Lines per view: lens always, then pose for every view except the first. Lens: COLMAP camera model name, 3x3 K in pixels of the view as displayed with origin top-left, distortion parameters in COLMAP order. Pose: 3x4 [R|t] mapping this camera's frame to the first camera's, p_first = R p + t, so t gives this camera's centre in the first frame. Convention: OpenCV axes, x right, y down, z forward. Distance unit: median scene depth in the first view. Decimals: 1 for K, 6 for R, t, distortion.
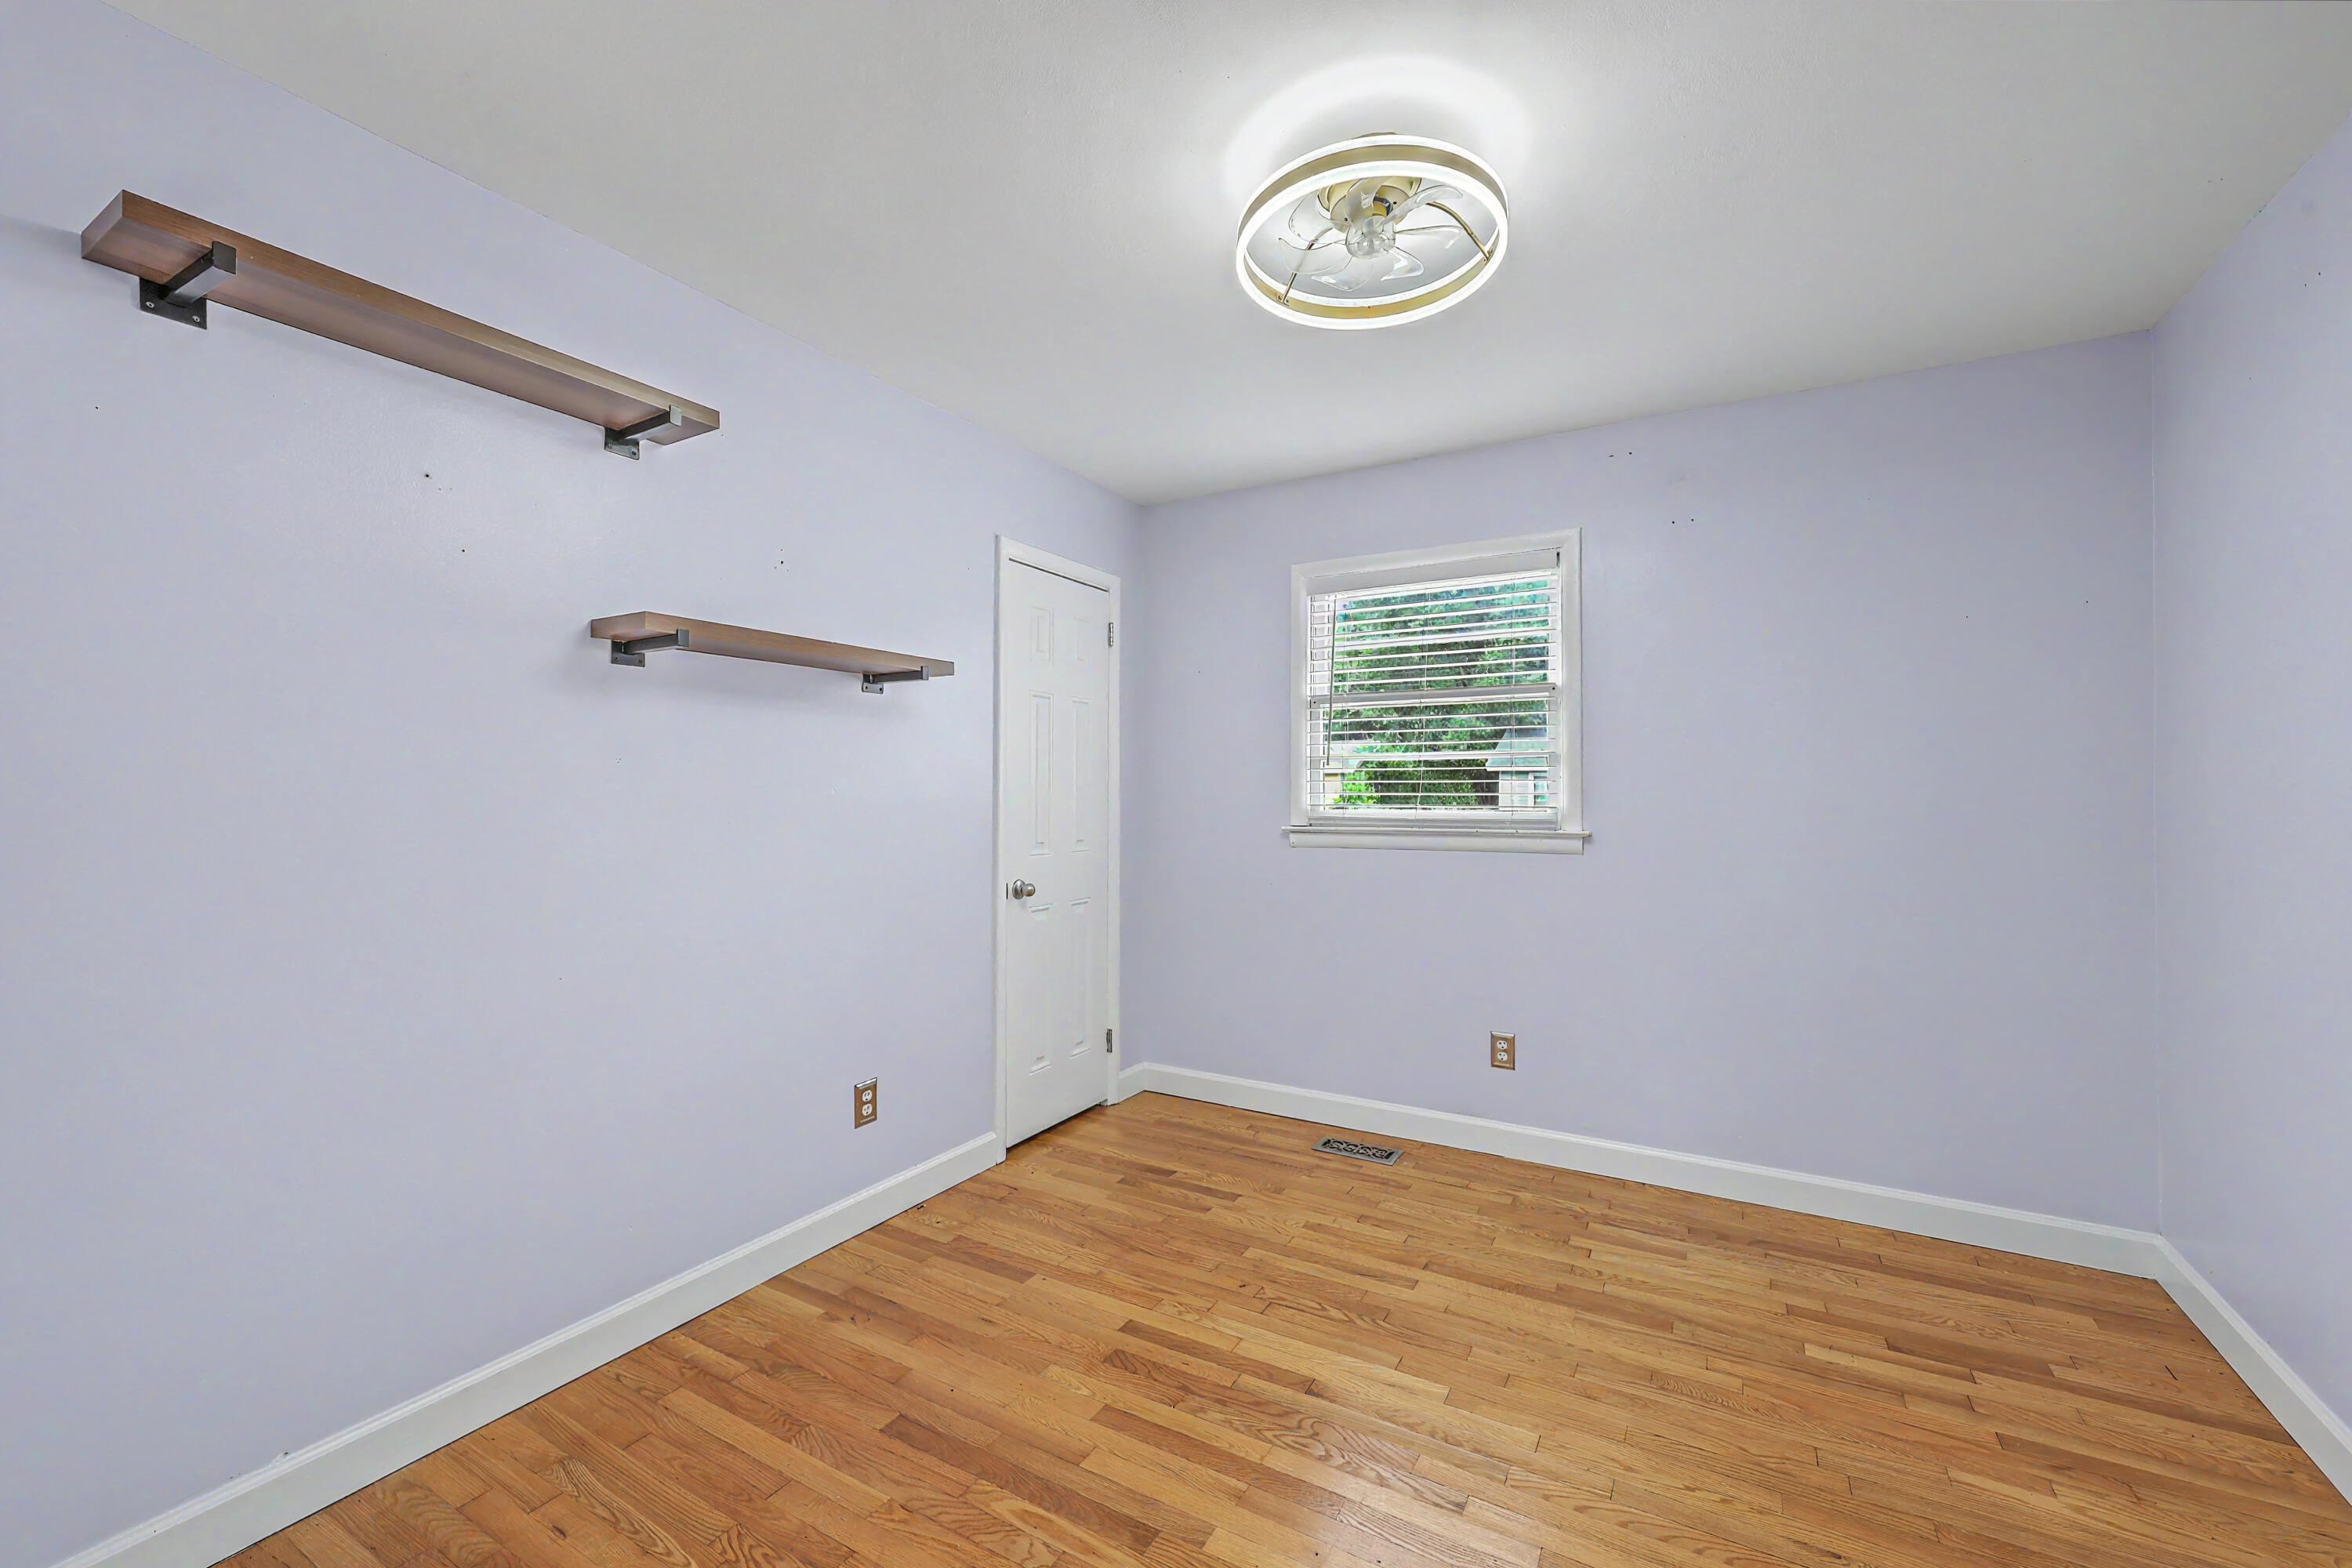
lens RADIAL K [[958.9, 0, 1175.1], [0, 958.9, 785.8], [0, 0, 1]] dist [-0.000878, -0.000087]
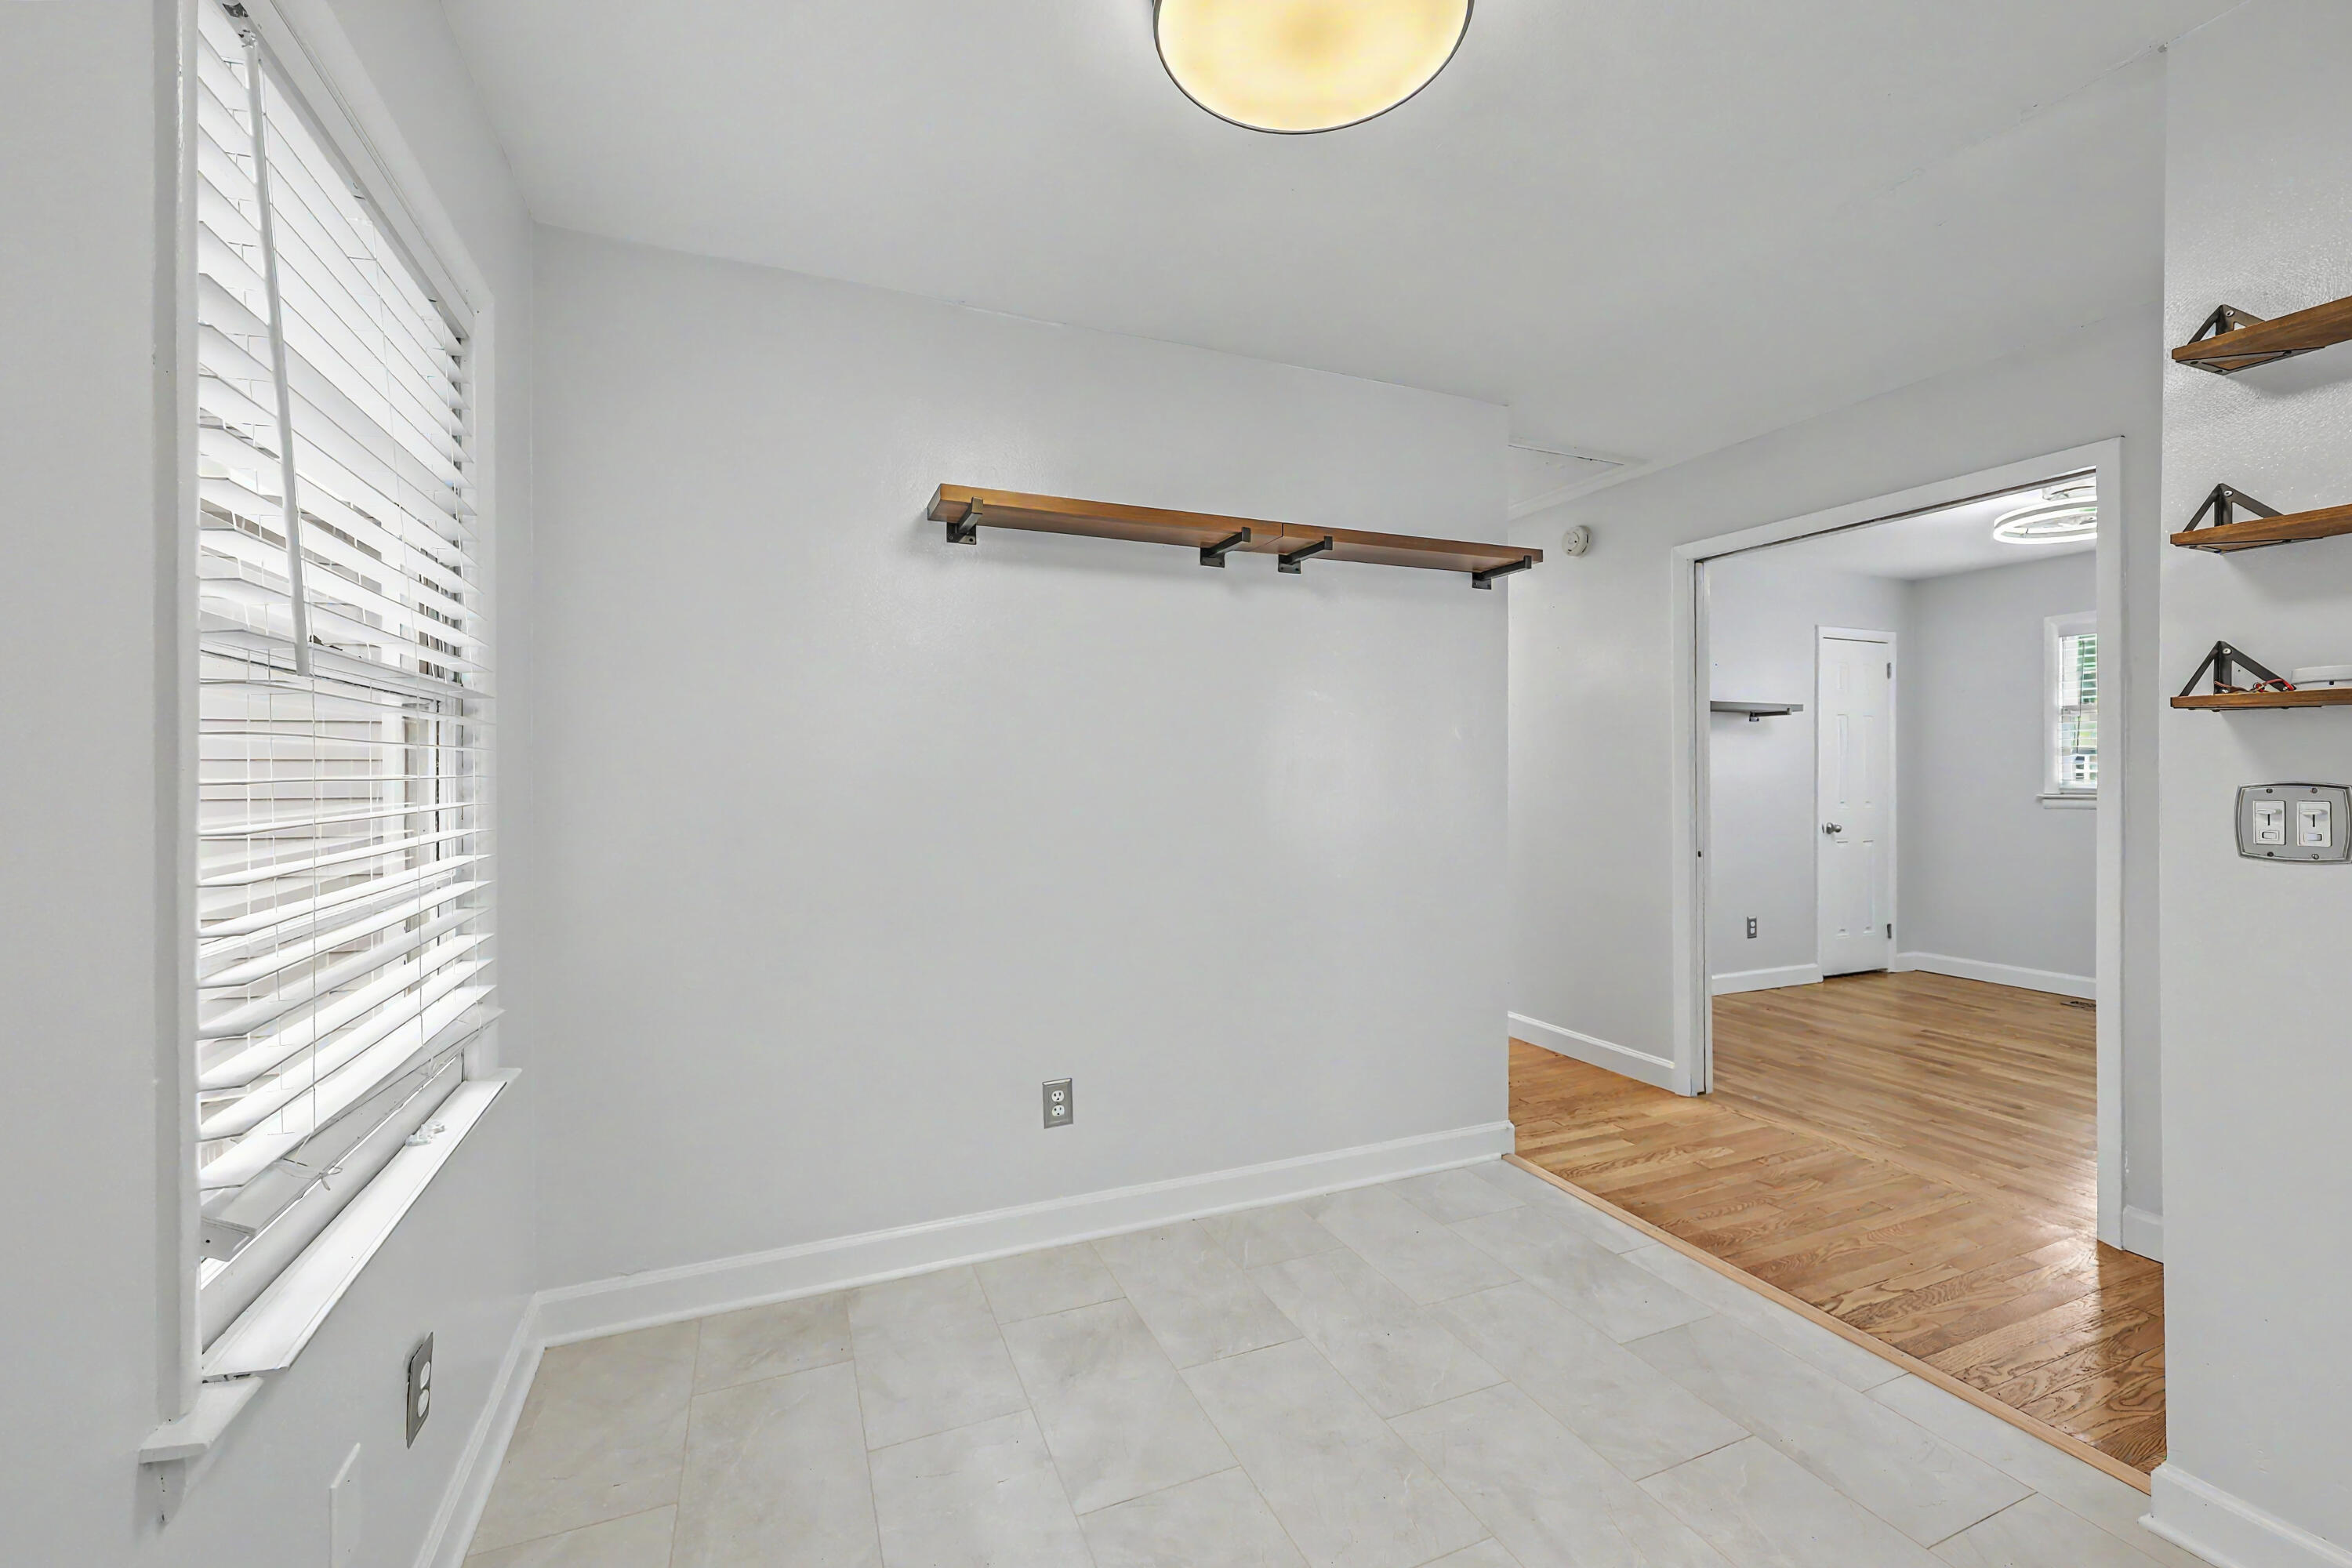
lens RADIAL K [[958.9, 0, 1174.0], [0, 958.9, 784.2], [0, 0, 1]] dist [-0.000878, -0.000087]
pose [[0.799995, 0.001343, -0.600006, -0.072447], [0.005418, 0.999941, 0.009463, 0.005159], [0.599983, -0.010821, 0.799940, -1.079448]]
